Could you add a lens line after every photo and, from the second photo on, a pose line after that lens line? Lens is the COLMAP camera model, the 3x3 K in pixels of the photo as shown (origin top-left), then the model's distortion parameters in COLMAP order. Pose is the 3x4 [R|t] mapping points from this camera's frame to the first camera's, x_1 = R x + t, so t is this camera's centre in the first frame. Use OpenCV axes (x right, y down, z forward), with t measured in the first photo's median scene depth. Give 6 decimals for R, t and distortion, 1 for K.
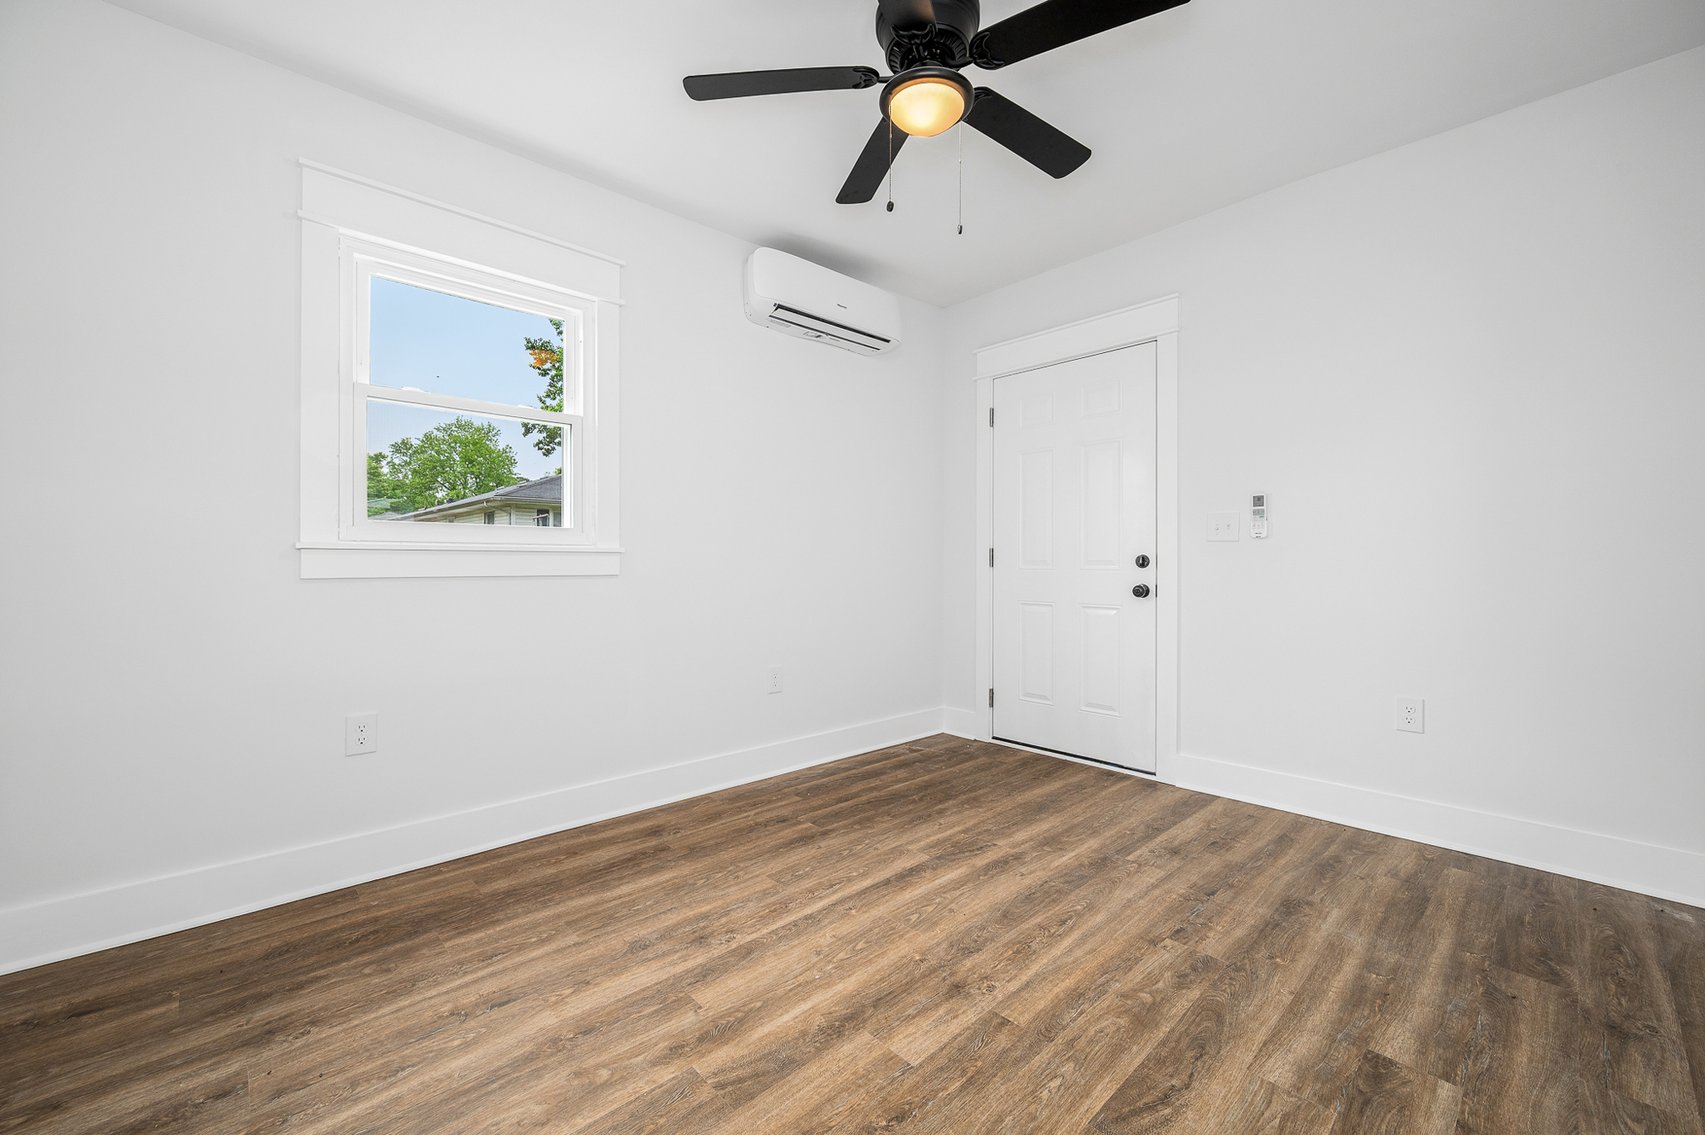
lens RADIAL K [[686.2, 0, 852.7], [0, 686.2, 564.5], [0, 0, 1]] dist [0.000023, -0.000199]
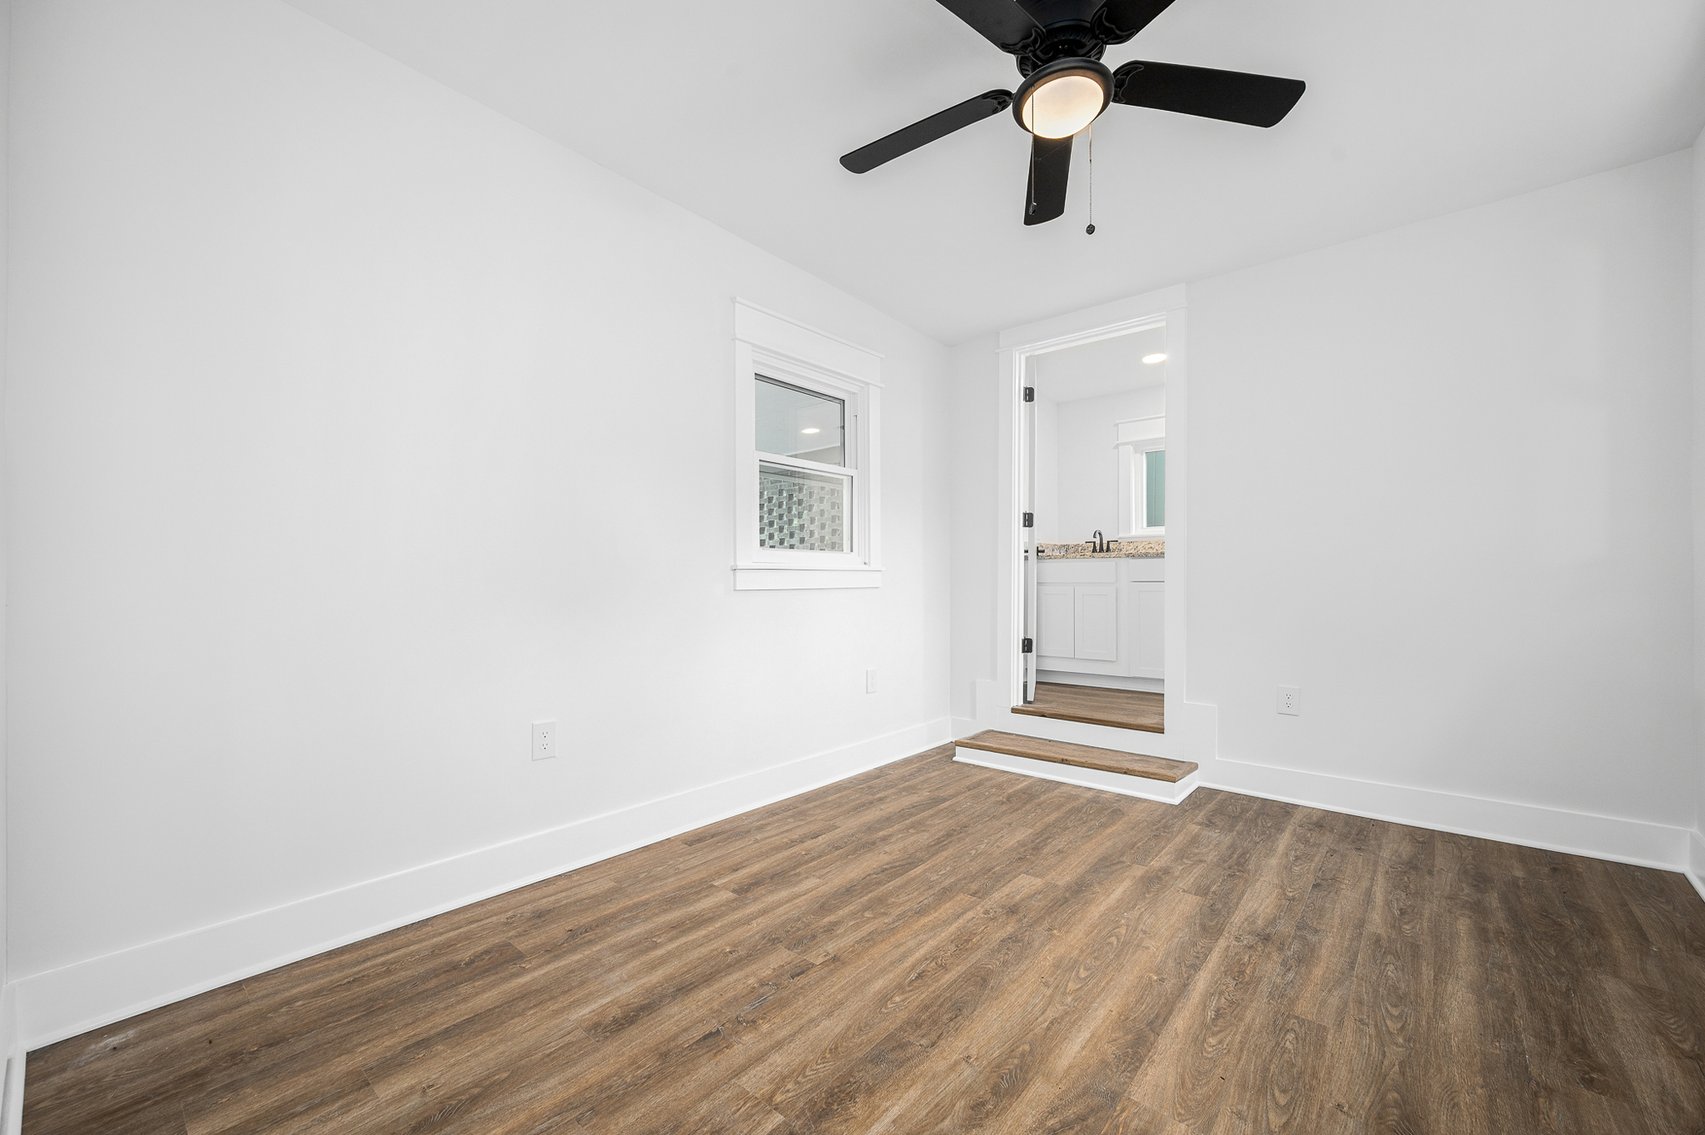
lens RADIAL K [[686.2, 0, 853.3], [0, 686.2, 568.7], [0, 0, 1]] dist [0.000023, -0.000199]
pose [[-0.994712, -0.003648, -0.102639, 0.518496], [-0.002407, 0.999923, -0.012208, -0.002319], [0.102676, -0.011896, -0.994644, 2.009913]]
